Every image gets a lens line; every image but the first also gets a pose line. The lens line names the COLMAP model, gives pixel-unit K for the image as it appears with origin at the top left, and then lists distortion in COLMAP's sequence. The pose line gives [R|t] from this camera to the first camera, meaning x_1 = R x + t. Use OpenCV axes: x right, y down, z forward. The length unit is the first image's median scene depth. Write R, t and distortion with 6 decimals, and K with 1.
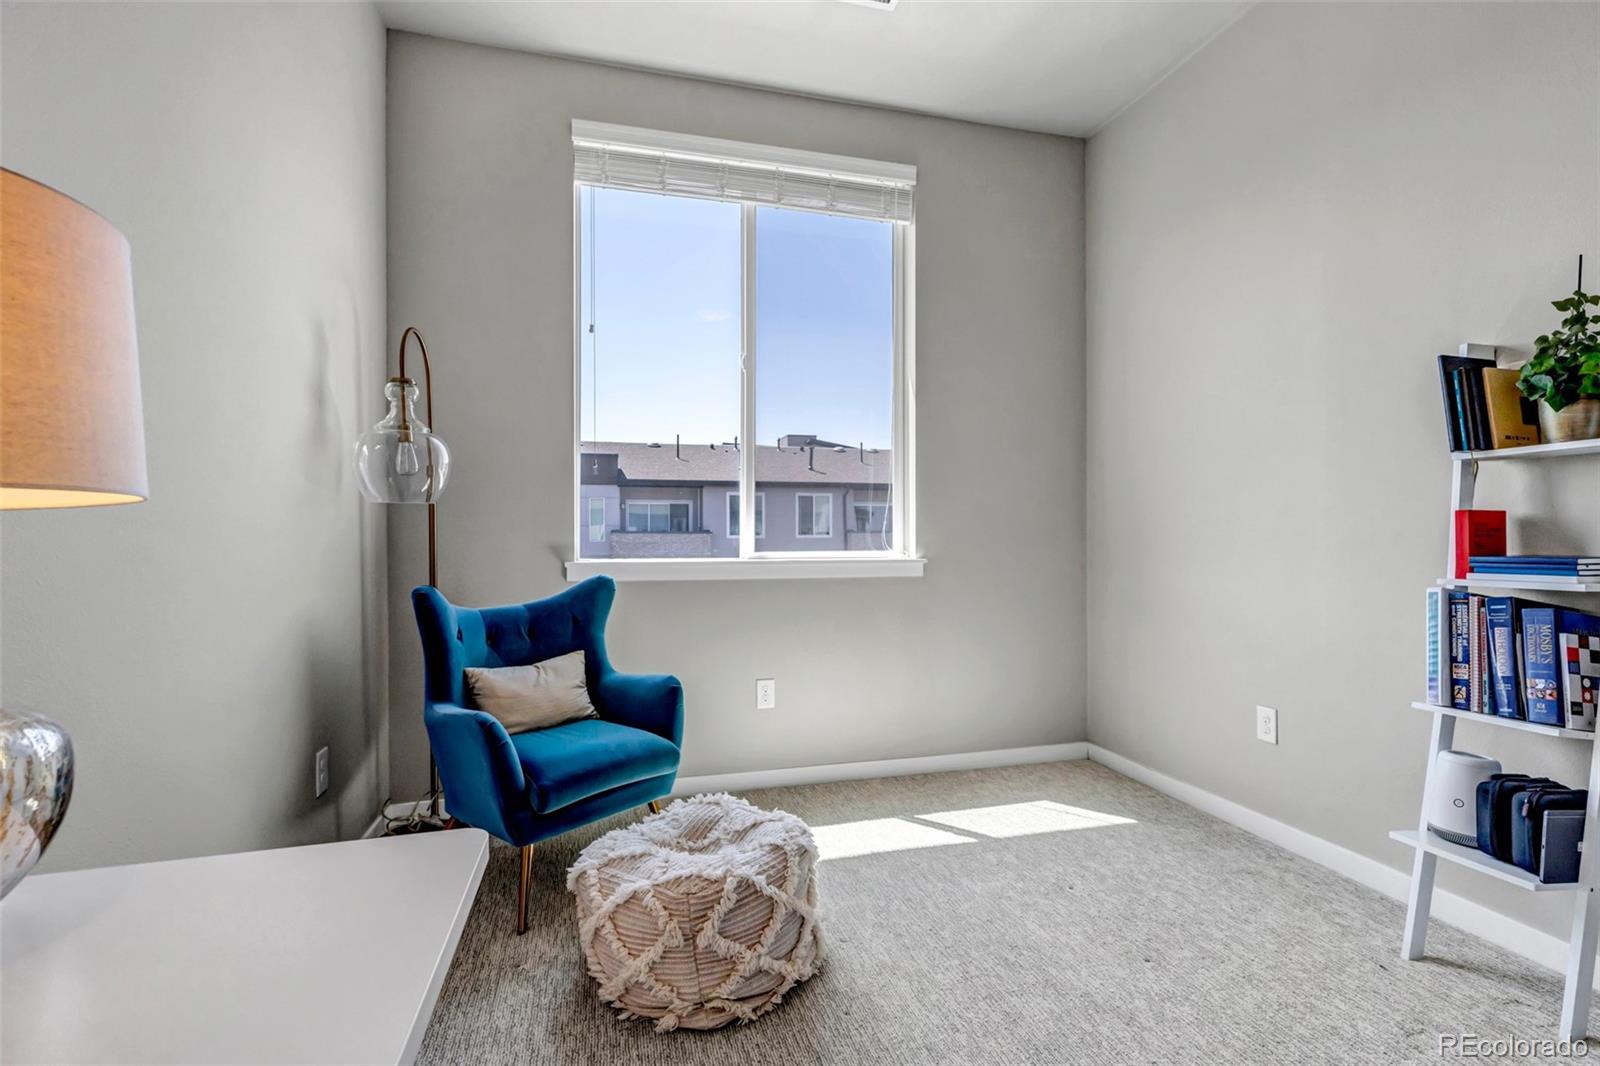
lens RADIAL K [[739.6, 0, 790.5], [0, 739.6, 531.9], [0, 0, 1]] dist [0.001119, 0.001065]
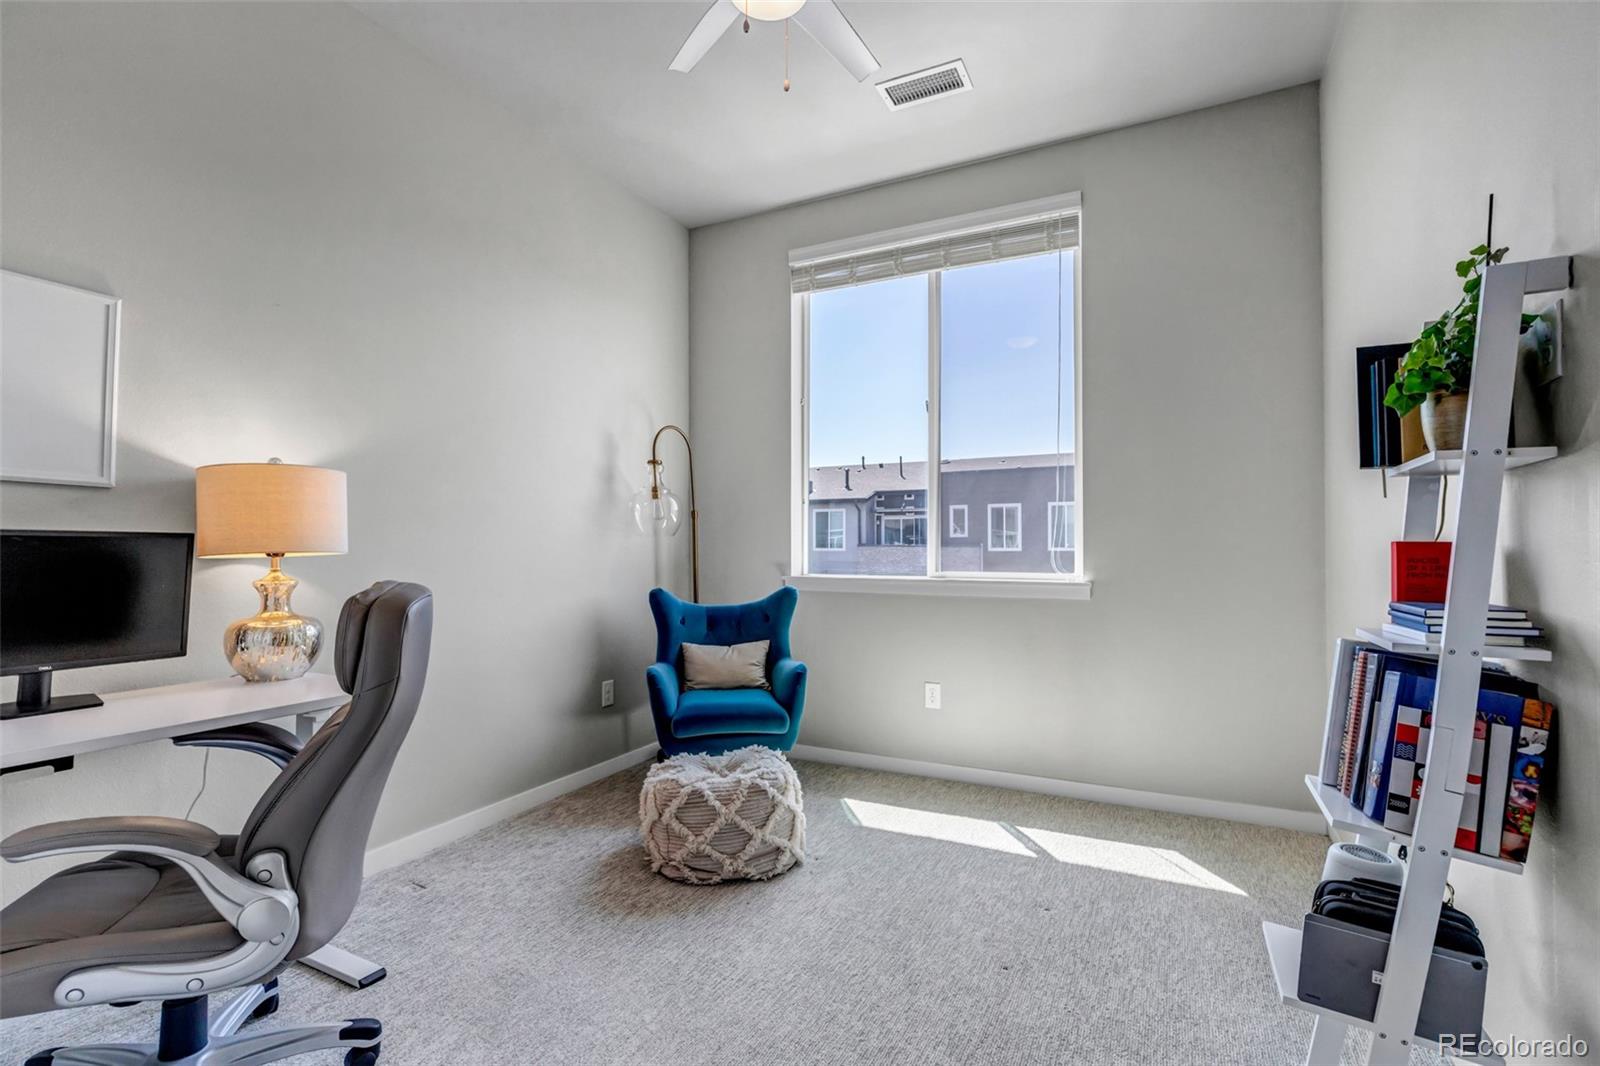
lens RADIAL K [[739.6, 0, 796.8], [0, 739.6, 529.2], [0, 0, 1]] dist [0.001119, 0.001065]
pose [[0.743136, -0.015531, -0.668960, 0.768592], [0.004131, 0.999818, -0.018623, -0.024417], [0.669128, 0.011076, 0.743065, 0.004348]]
